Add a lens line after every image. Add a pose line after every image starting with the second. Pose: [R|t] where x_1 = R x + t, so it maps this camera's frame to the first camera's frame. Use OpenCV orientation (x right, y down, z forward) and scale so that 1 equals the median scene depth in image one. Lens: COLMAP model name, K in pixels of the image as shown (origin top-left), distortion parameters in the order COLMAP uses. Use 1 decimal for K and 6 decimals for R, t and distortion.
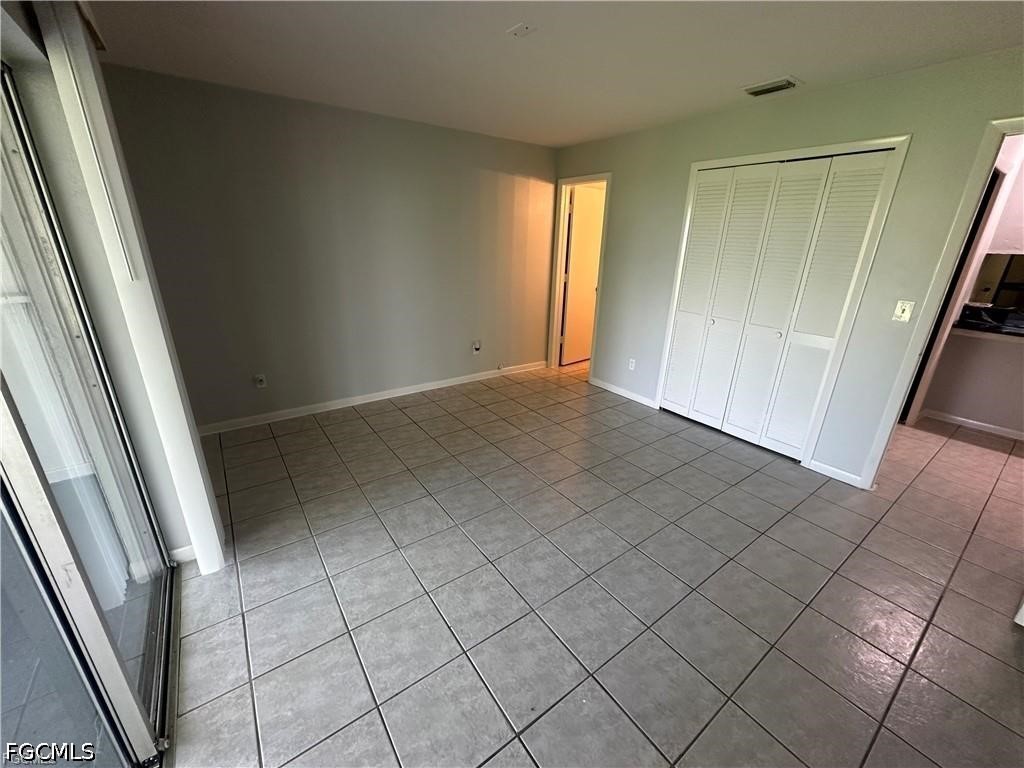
lens RADIAL K [[408.4, 0, 512.0], [0, 408.4, 384.0], [0, 0, 1]] dist [-0.013931, 0.000194]
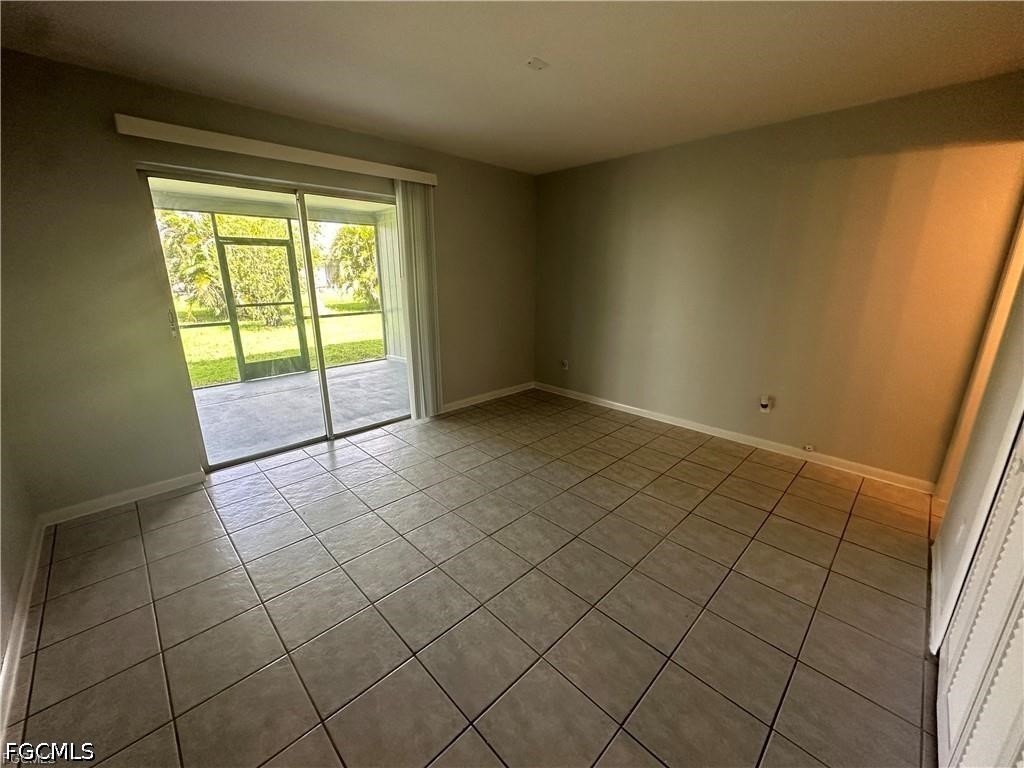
lens RADIAL K [[411.2, 0, 512.0], [0, 411.2, 384.0], [0, 0, 1]] dist [-0.001174, -0.000329]
pose [[0.143235, 0.240043, -0.960137, 0.631346], [-0.327283, 0.927047, 0.182945, -0.124031], [0.934007, 0.288032, 0.211348, 0.462593]]
